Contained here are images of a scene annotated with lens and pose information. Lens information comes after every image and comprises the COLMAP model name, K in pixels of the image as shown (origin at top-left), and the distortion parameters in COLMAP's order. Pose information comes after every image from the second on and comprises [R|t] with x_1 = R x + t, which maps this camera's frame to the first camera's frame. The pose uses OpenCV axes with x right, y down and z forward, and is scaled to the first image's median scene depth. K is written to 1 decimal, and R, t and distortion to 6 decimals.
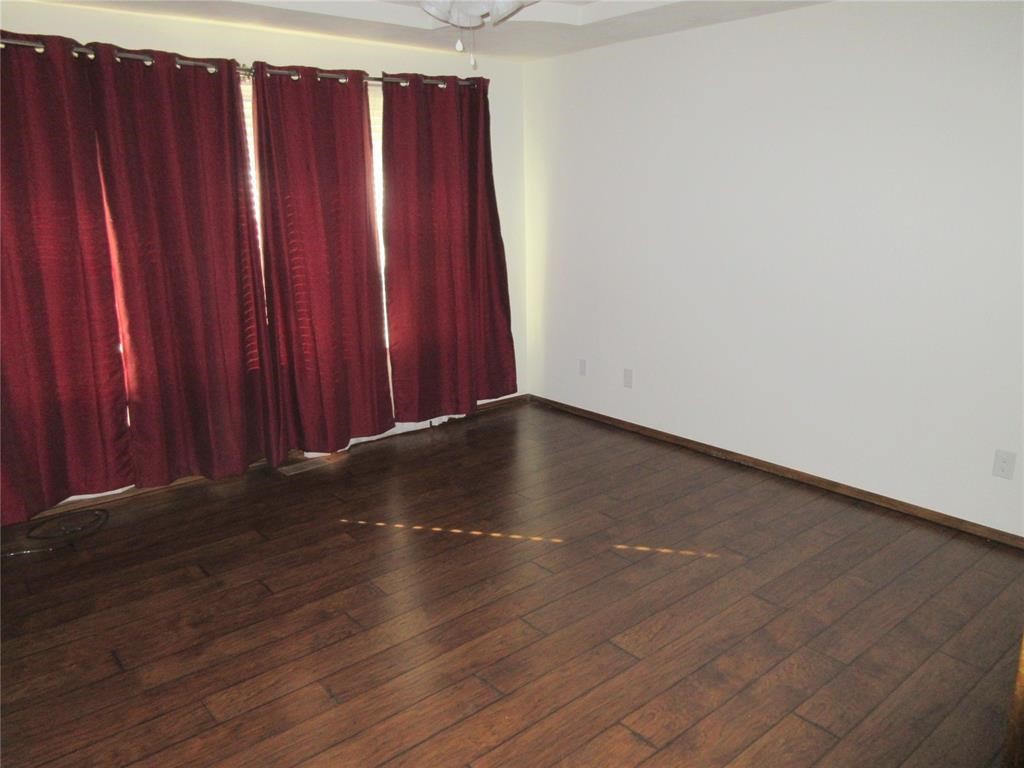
lens RADIAL K [[771.8, 0, 514.4], [0, 771.8, 381.0], [0, 0, 1]] dist [0.023545, 0.010443]
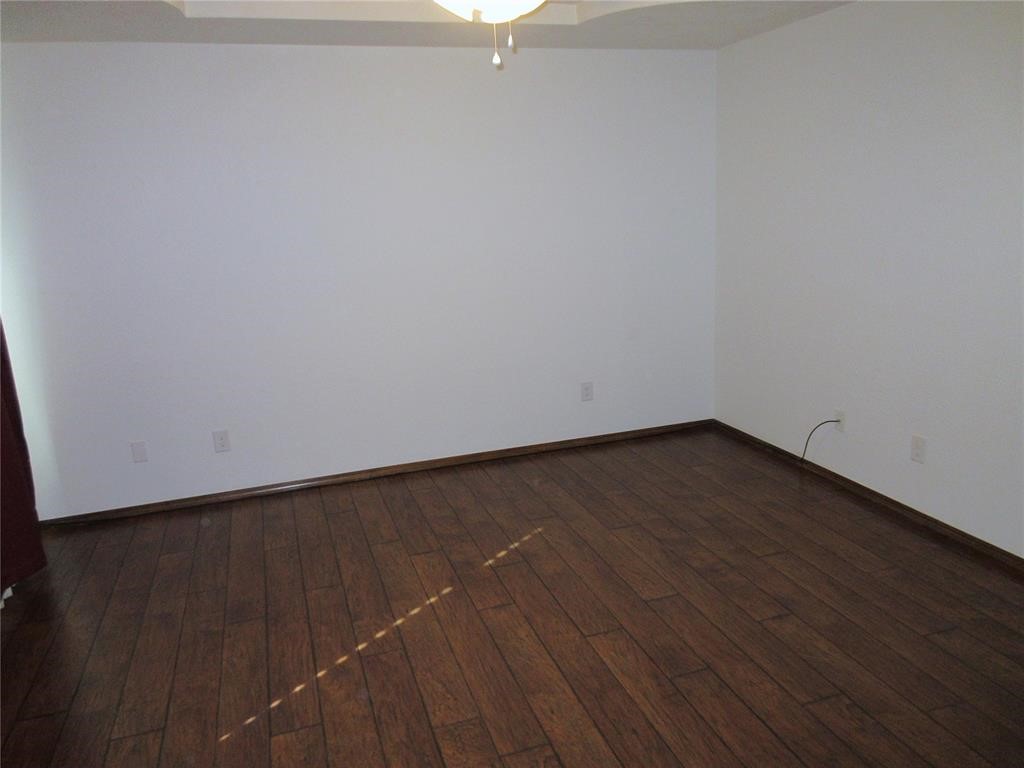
lens RADIAL K [[771.8, 0, 513.5], [0, 771.8, 382.6], [0, 0, 1]] dist [0.023545, 0.010443]
pose [[0.372417, -0.226575, 0.899983, -0.708863], [0.267672, 0.954754, 0.129600, -0.130740], [-0.888627, 0.192635, 0.416215, 0.513682]]
